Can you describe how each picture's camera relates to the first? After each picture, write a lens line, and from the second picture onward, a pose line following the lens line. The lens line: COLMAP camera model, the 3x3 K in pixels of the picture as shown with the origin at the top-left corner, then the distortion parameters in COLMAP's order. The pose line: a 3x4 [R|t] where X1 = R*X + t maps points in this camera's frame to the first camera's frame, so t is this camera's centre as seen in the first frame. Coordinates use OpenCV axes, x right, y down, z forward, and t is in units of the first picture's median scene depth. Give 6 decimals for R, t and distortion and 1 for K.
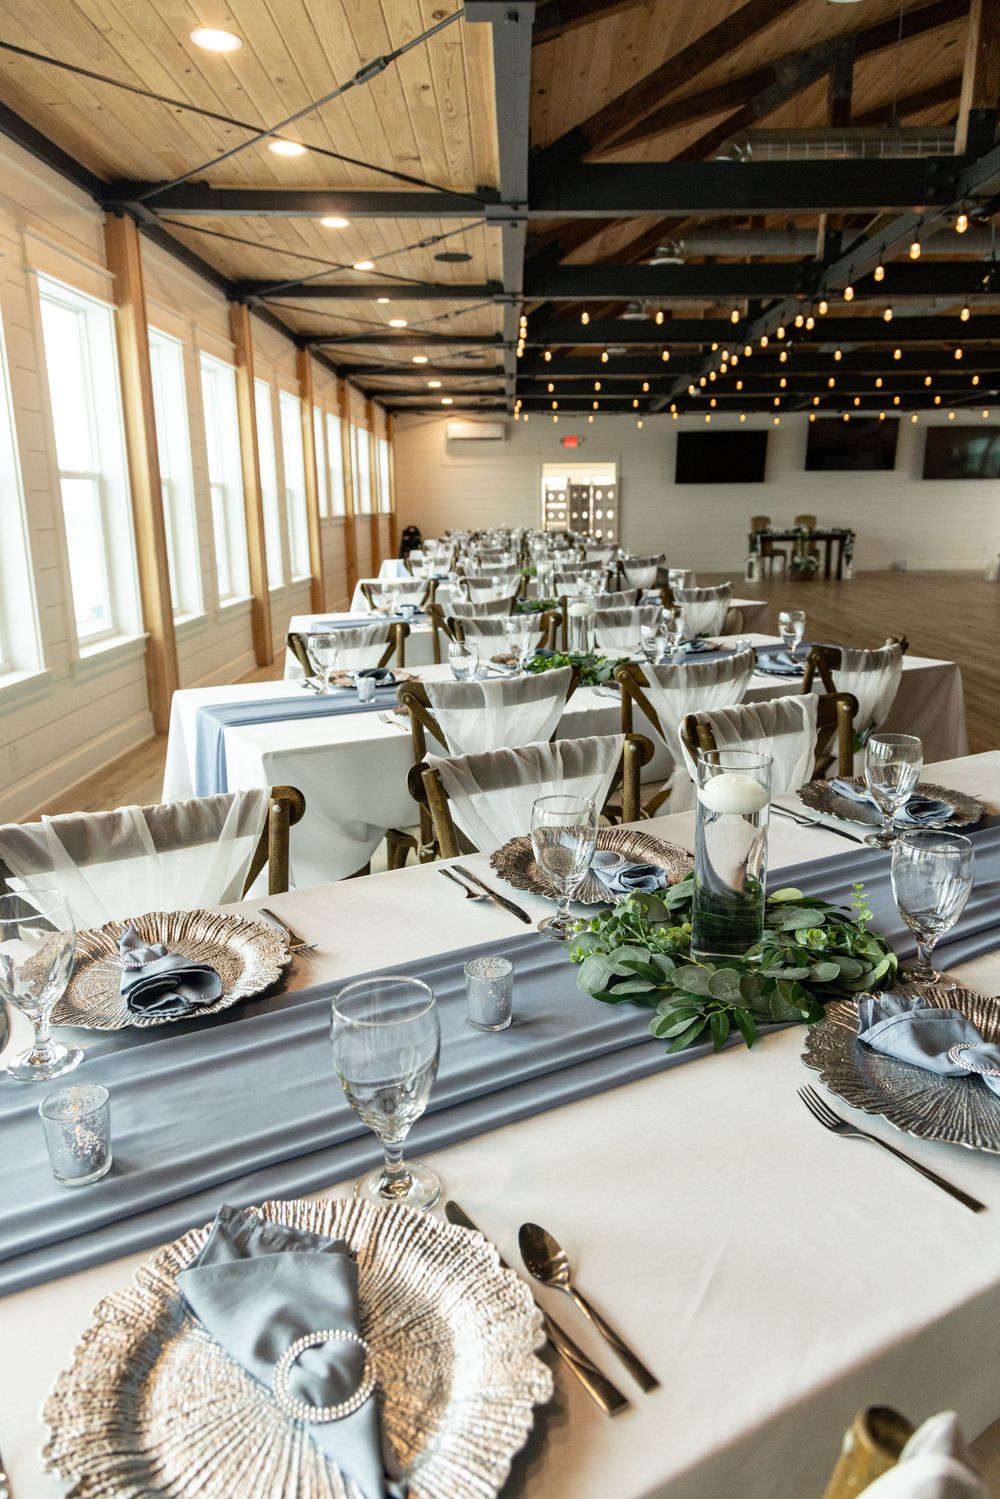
lens RADIAL K [[1023.6, 0, 488.4], [0, 1023.6, 753.0], [0, 0, 1]] dist [0.008737, 0.004650]
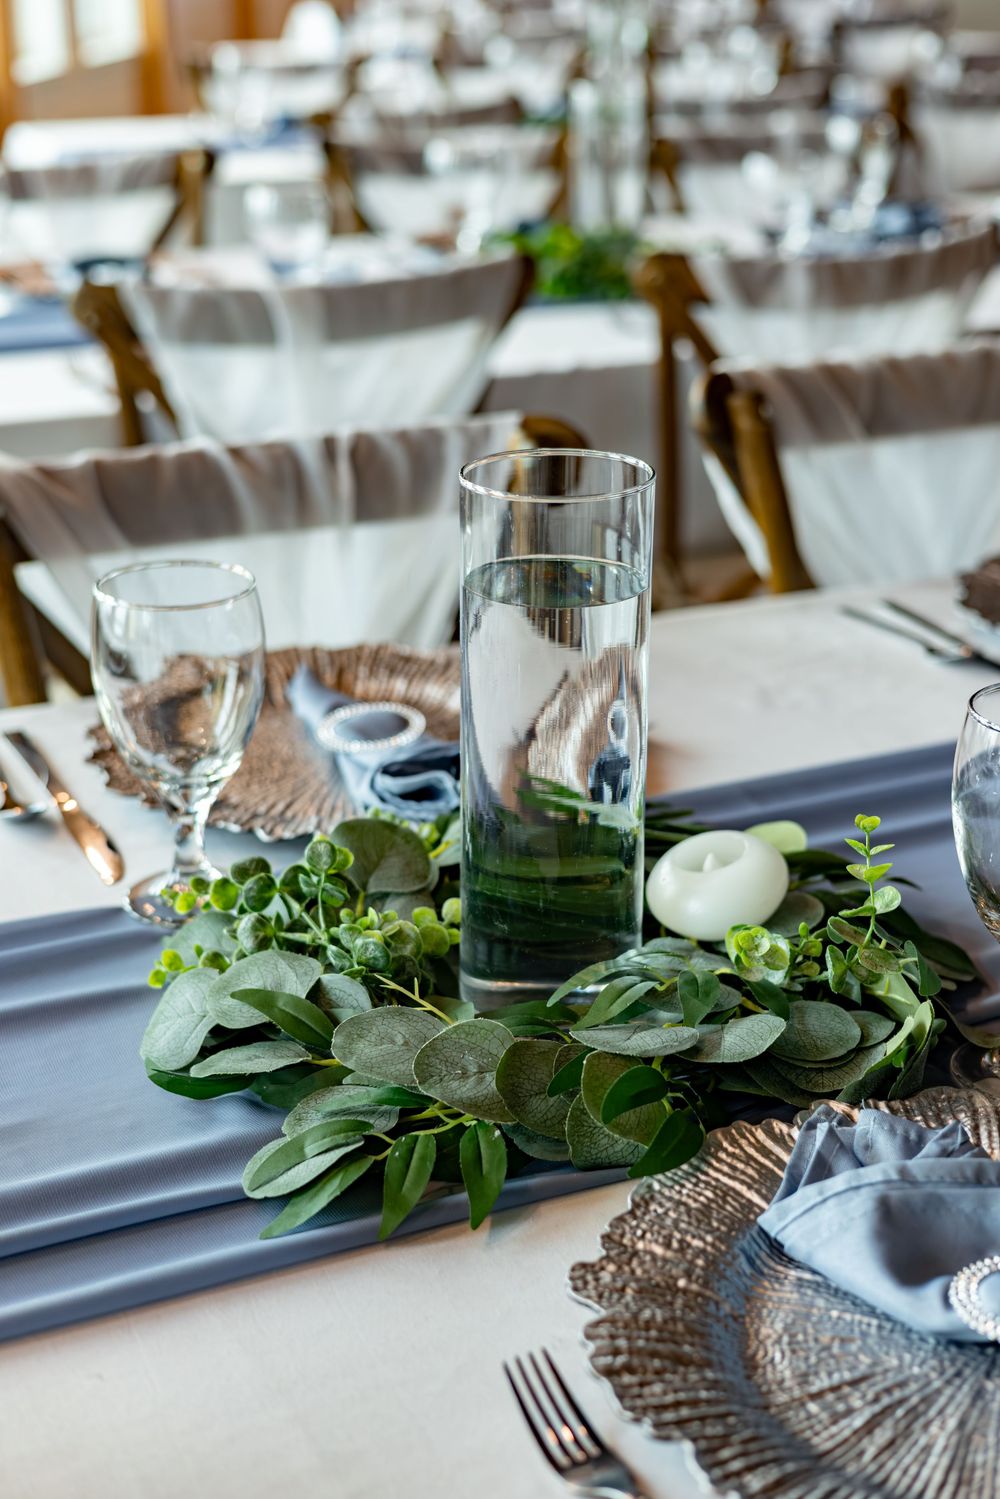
lens RADIAL K [[2226.3, 0, 505.4], [0, 2226.3, 751.4], [0, 0, 1]] dist [0.036131, 0.000000]
pose [[0.997234, 0.034412, -0.065885, 0.285749], [-0.026074, 0.992005, 0.123472, 0.005955], [0.069607, -0.121413, 0.990158, 0.181440]]
